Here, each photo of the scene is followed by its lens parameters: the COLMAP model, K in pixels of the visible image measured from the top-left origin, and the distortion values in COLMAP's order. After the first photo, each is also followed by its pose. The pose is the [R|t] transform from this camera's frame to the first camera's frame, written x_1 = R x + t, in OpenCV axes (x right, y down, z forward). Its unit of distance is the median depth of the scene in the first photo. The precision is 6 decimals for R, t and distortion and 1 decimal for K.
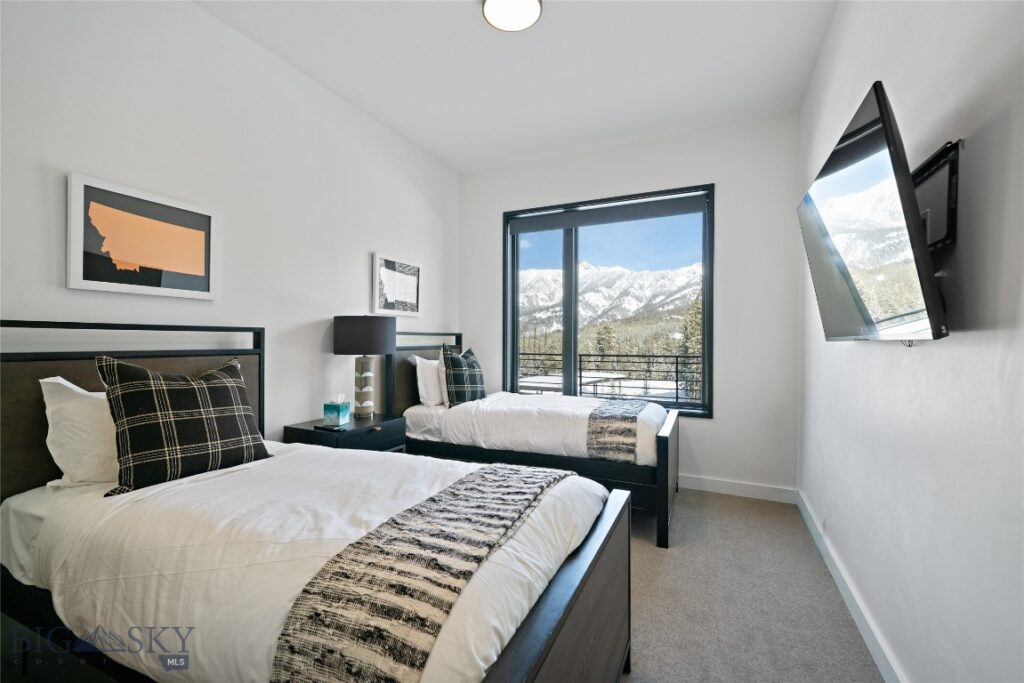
lens RADIAL K [[440.4, 0, 513.9], [0, 440.4, 340.2], [0, 0, 1]] dist [0.002121, -0.000021]
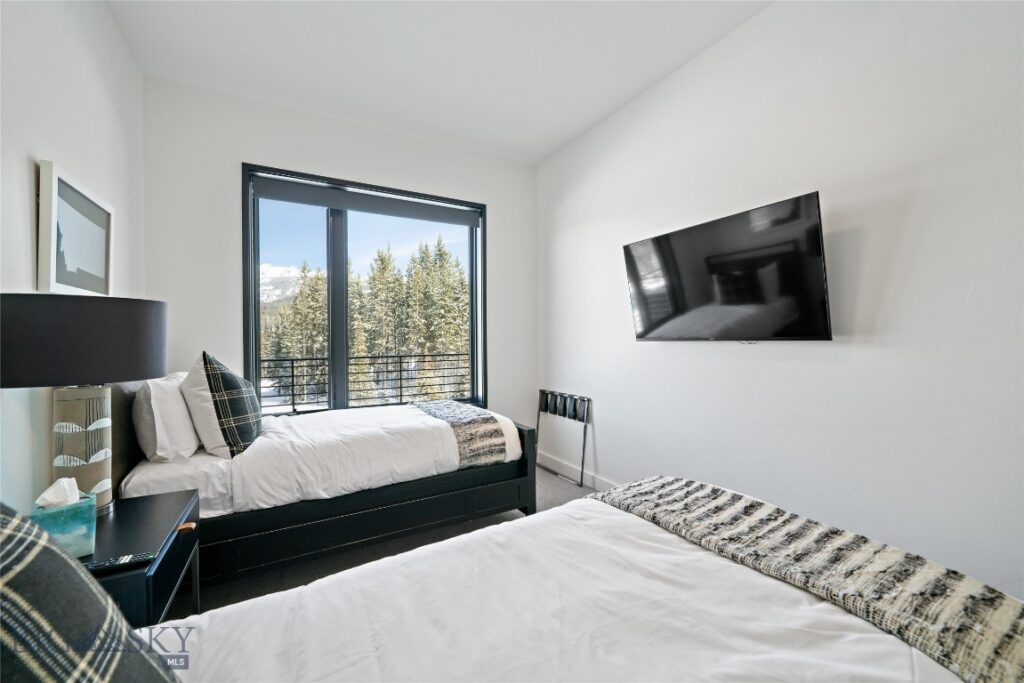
lens RADIAL K [[398.8, 0, 515.9], [0, 398.8, 338.3], [0, 0, 1]] dist [-0.002500, 0.000583]
pose [[0.577034, -0.008381, 0.816677, -0.406822], [0.009303, 0.999950, 0.003689, -0.009246], [-0.816667, 0.005469, 0.577083, 0.386161]]
